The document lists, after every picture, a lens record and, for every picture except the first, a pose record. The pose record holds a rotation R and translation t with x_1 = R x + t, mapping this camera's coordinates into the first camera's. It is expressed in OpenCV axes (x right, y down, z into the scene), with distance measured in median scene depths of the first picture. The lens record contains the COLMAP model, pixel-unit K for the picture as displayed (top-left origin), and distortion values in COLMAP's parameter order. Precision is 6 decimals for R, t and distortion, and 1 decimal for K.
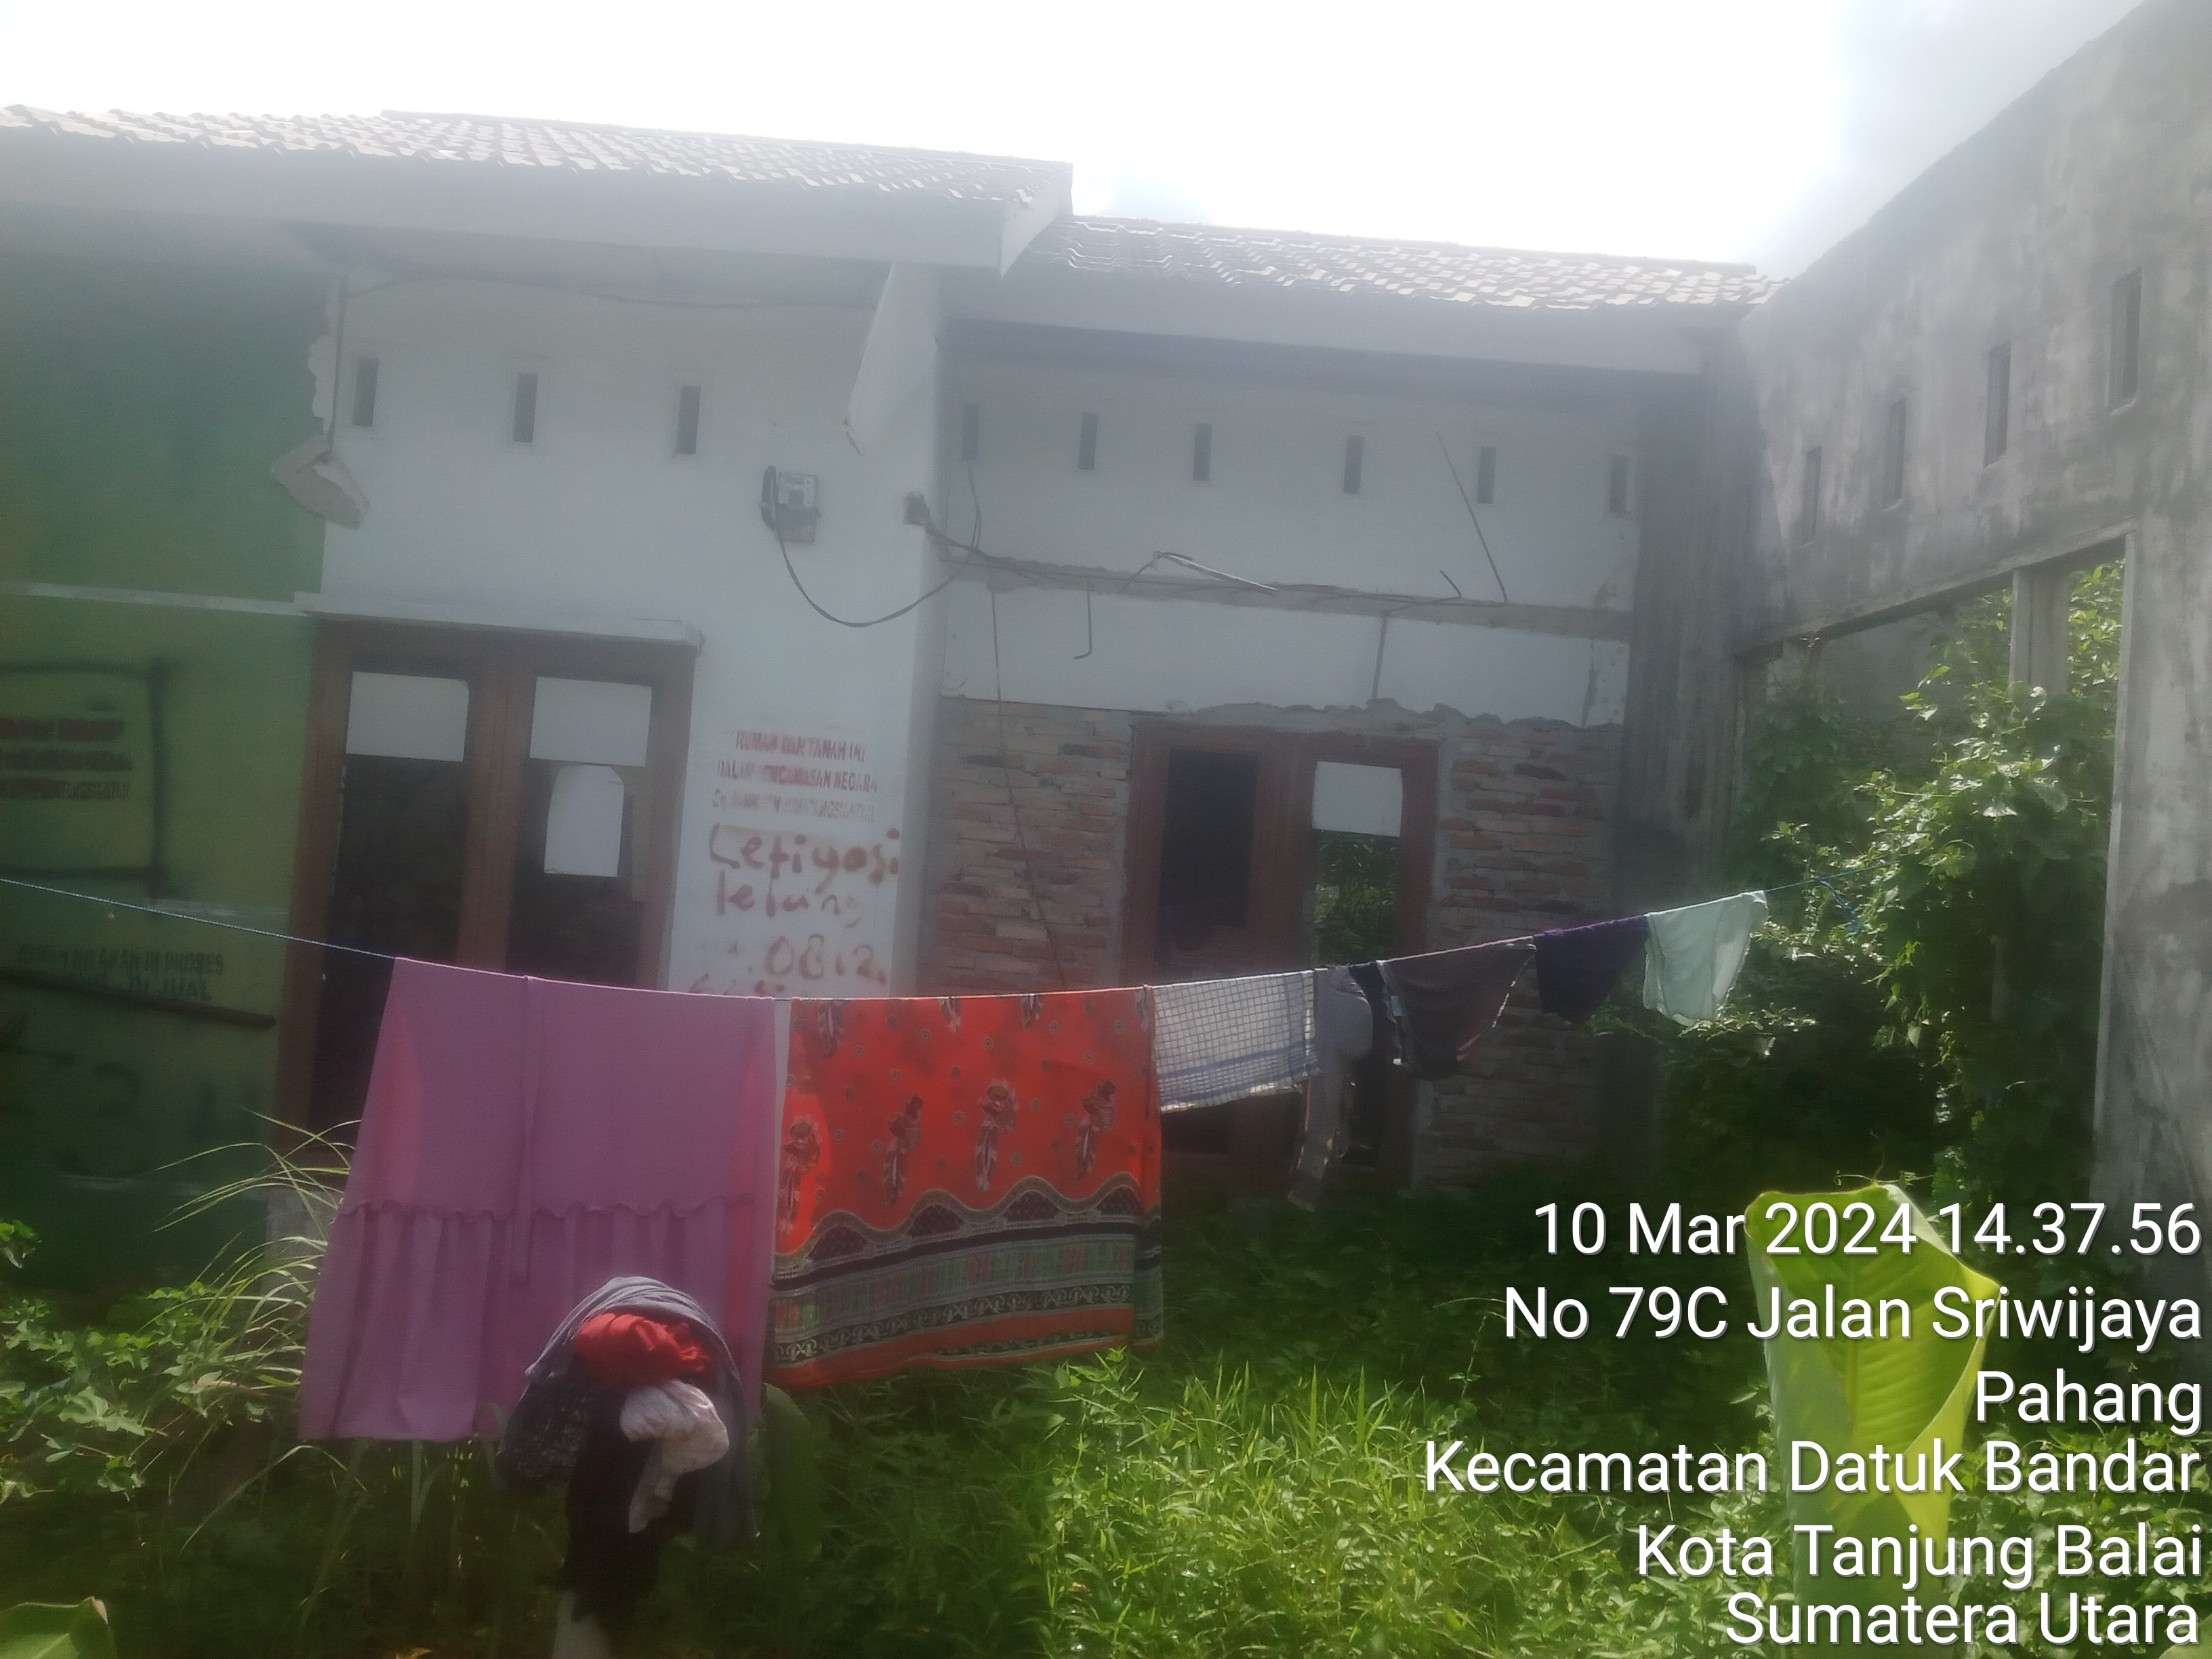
lens RADIAL K [[1850.4, 0, 1106.0], [0, 1850.4, 829.5], [0, 0, 1]] dist [0.139840, -0.215234]
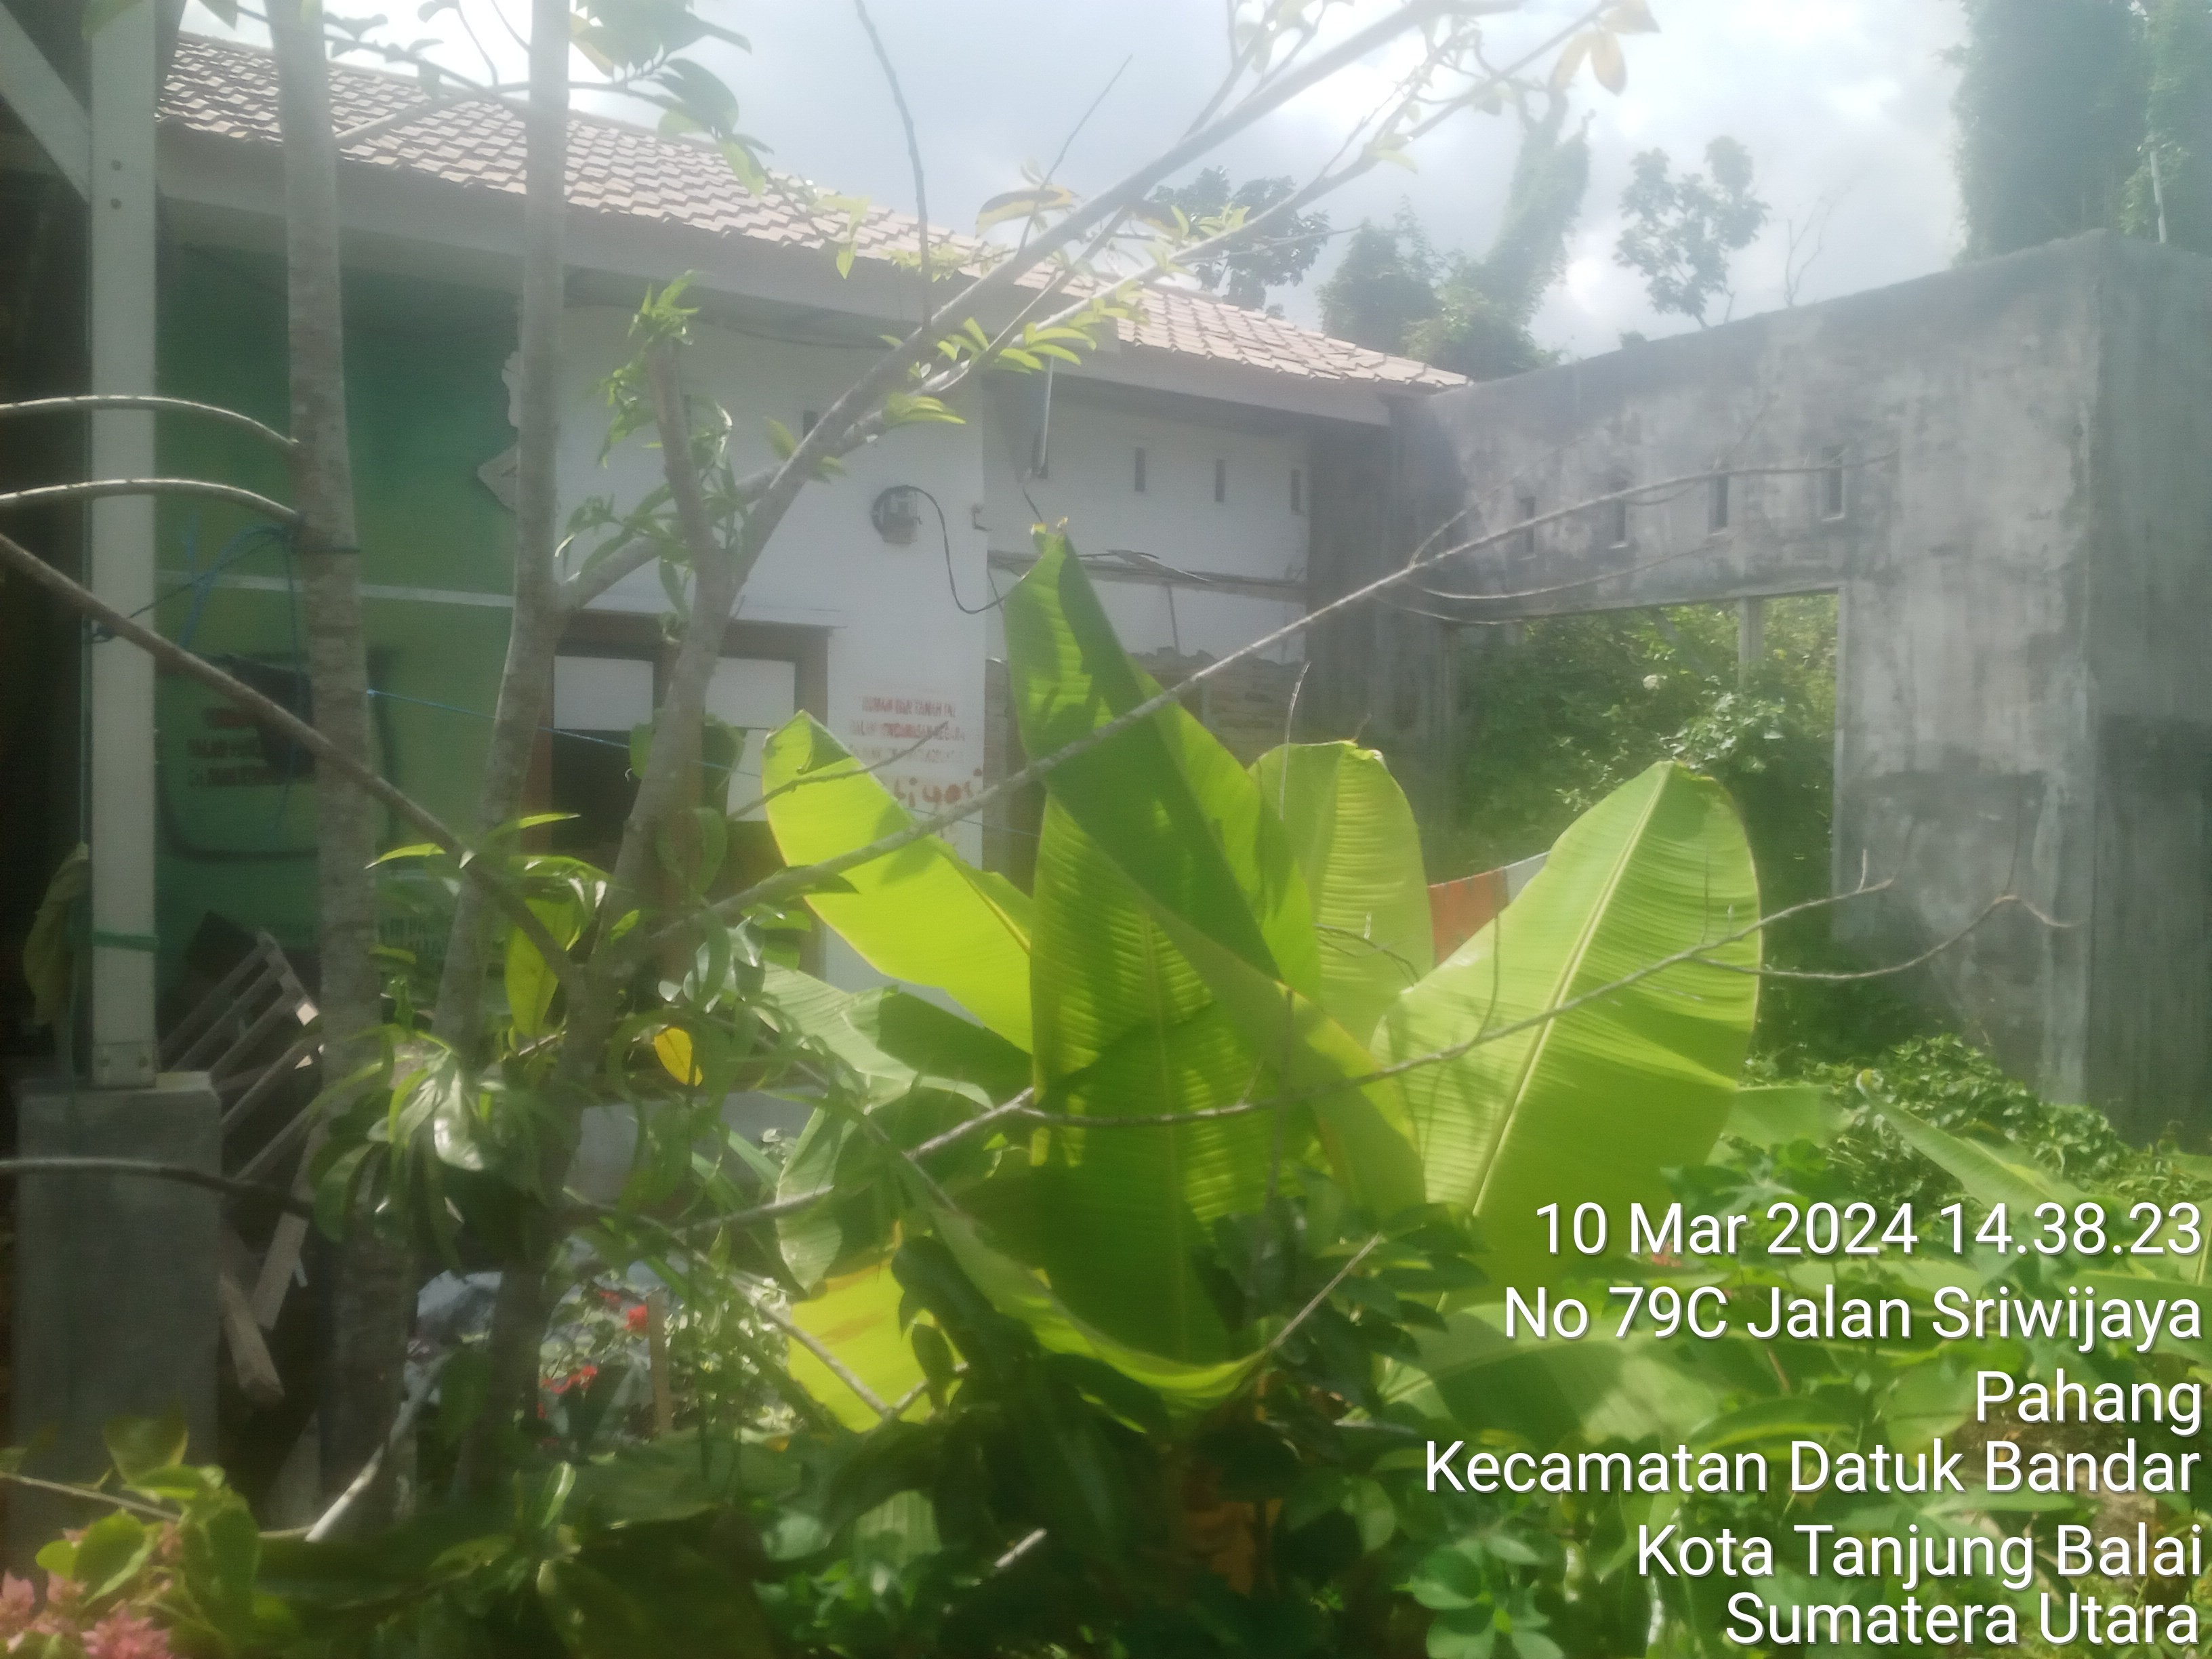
lens RADIAL K [[1850.4, 0, 1106.0], [0, 1850.4, 829.5], [0, 0, 1]] dist [0.139840, -0.215234]
pose [[0.837665, -0.073335, 0.541239, -0.738560], [0.031609, 0.995793, 0.086003, -0.066002], [-0.545269, -0.054934, 0.836459, -0.127138]]
